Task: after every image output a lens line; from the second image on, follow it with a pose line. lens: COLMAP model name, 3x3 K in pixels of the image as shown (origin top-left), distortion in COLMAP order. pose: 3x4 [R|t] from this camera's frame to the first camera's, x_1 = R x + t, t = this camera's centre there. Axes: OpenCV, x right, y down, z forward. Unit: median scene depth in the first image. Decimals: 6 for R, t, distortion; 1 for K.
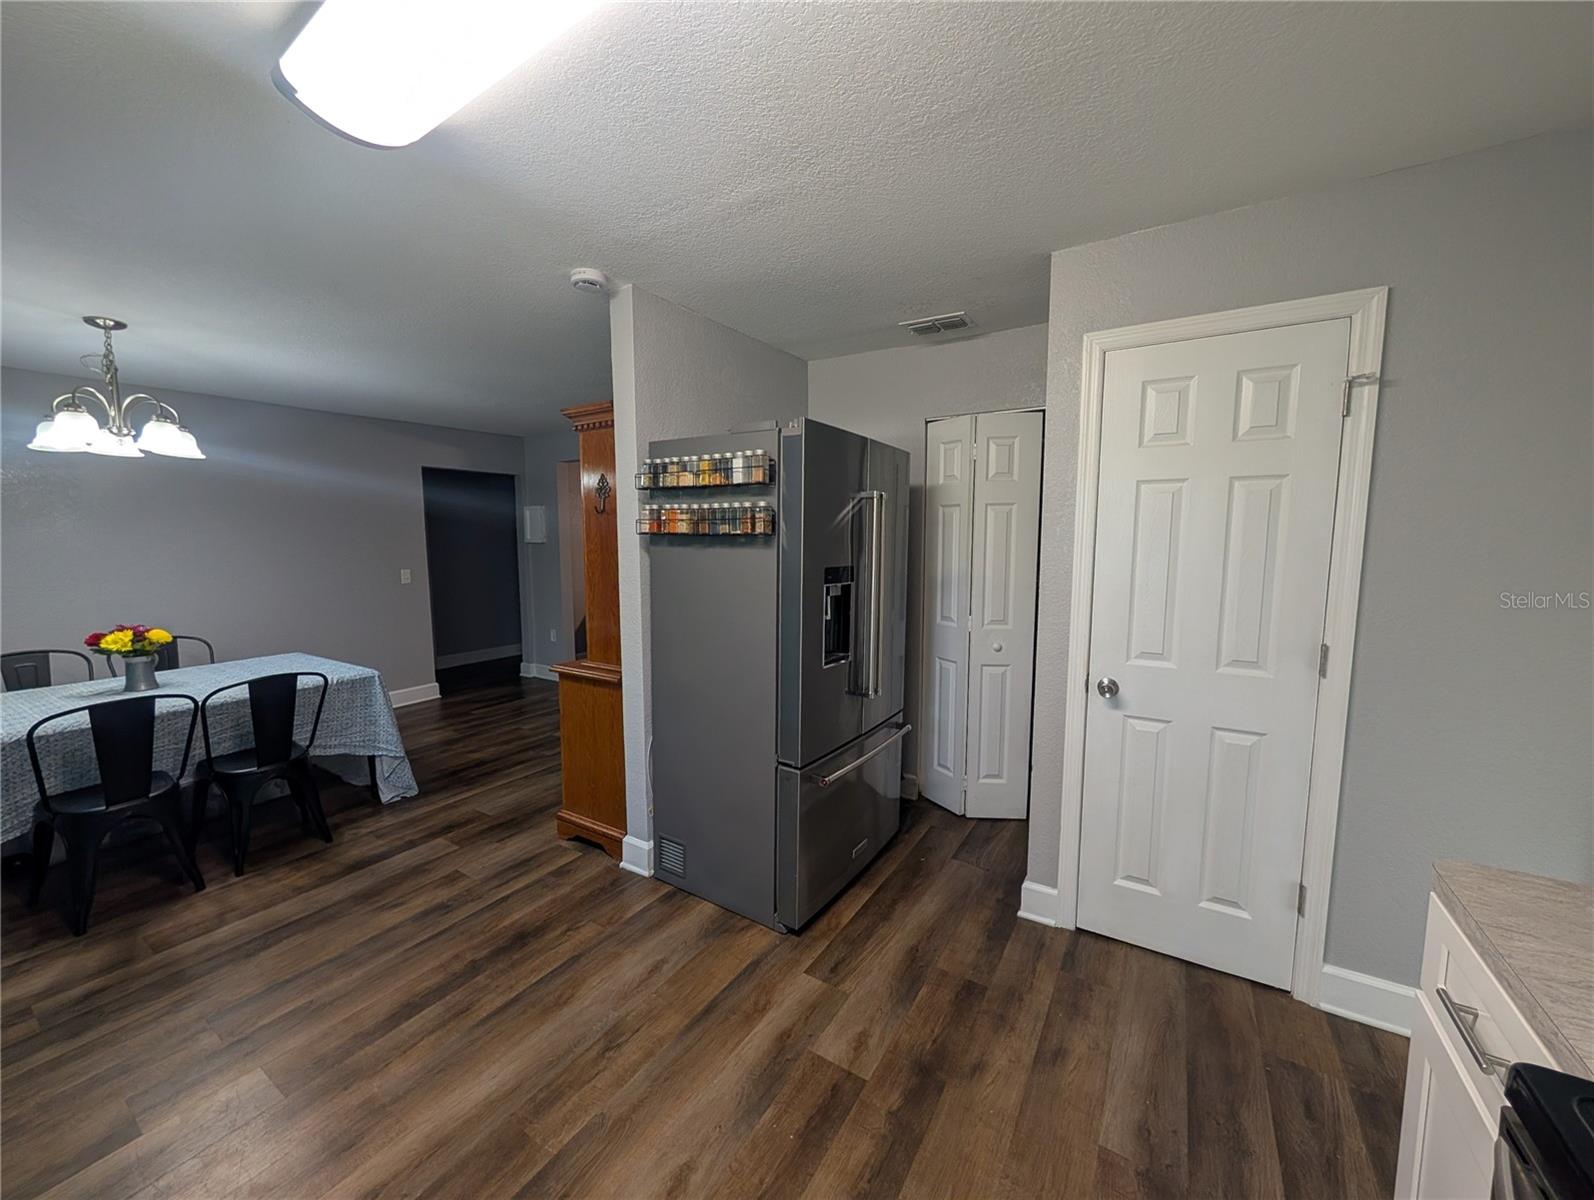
lens RADIAL K [[601.8, 0, 792.5], [0, 601.8, 598.4], [0, 0, 1]] dist [-0.000469, 0.000198]
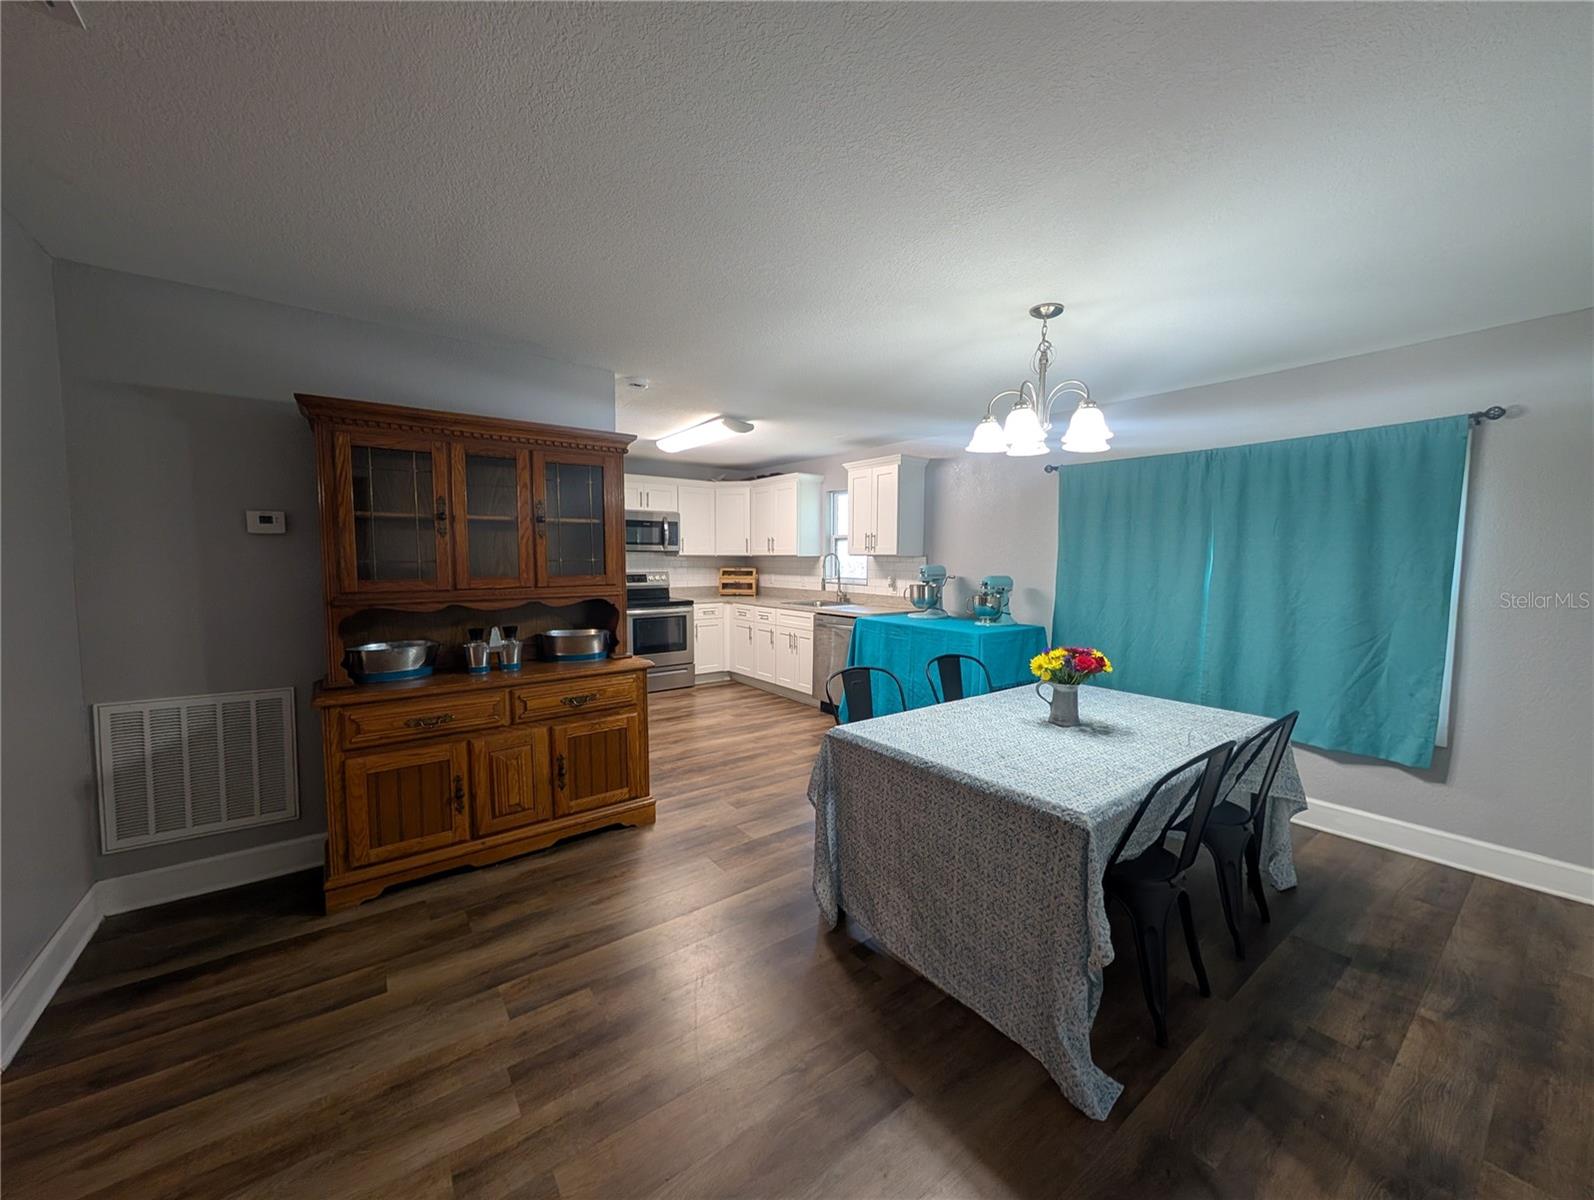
lens RADIAL K [[601.8, 0, 792.5], [0, 601.8, 598.4], [0, 0, 1]] dist [-0.000469, 0.000198]
pose [[-0.931401, -0.029911, 0.362764, -1.102934], [0.032608, 0.985755, 0.164999, -0.187665], [-0.362531, 0.165509, -0.917158, 2.024986]]
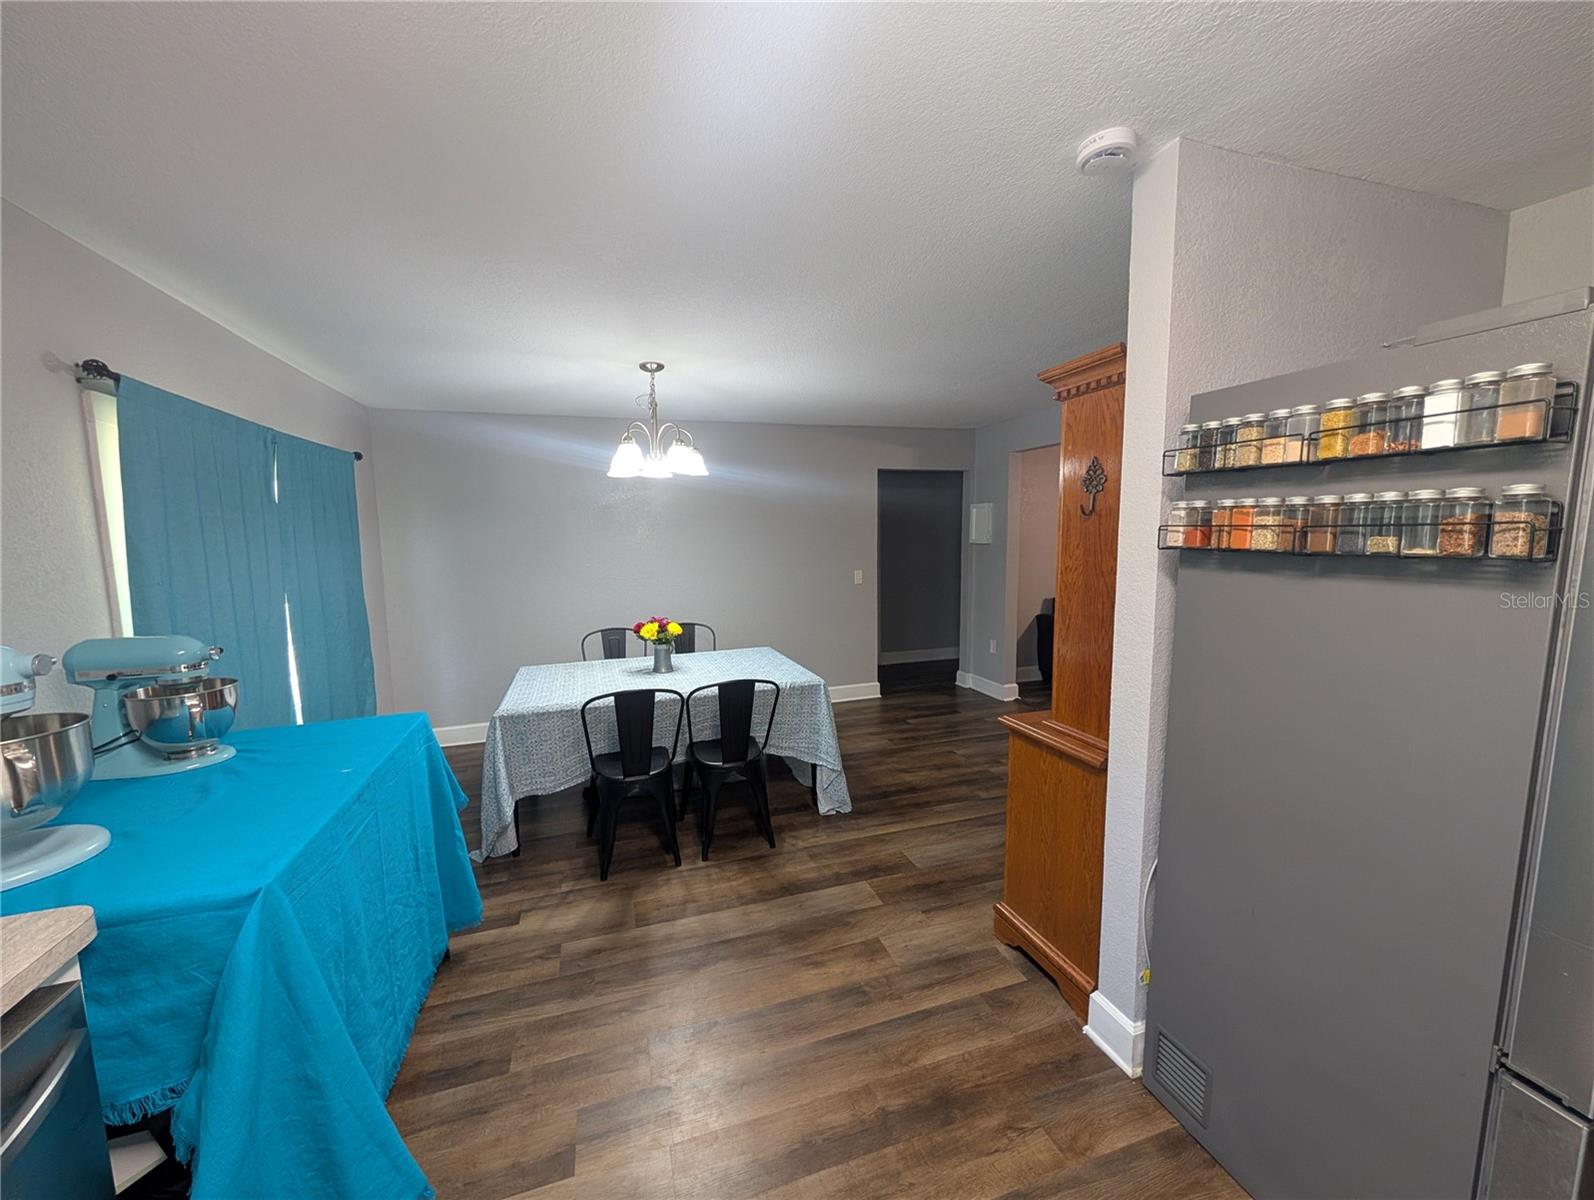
lens RADIAL K [[601.8, 0, 792.5], [0, 601.8, 598.4], [0, 0, 1]] dist [-0.000469, 0.000198]
pose [[0.769209, 0.060749, -0.636104, -0.136083], [-0.053616, 0.998096, 0.030485, -0.049183], [0.636744, 0.010656, 0.771001, 0.256471]]
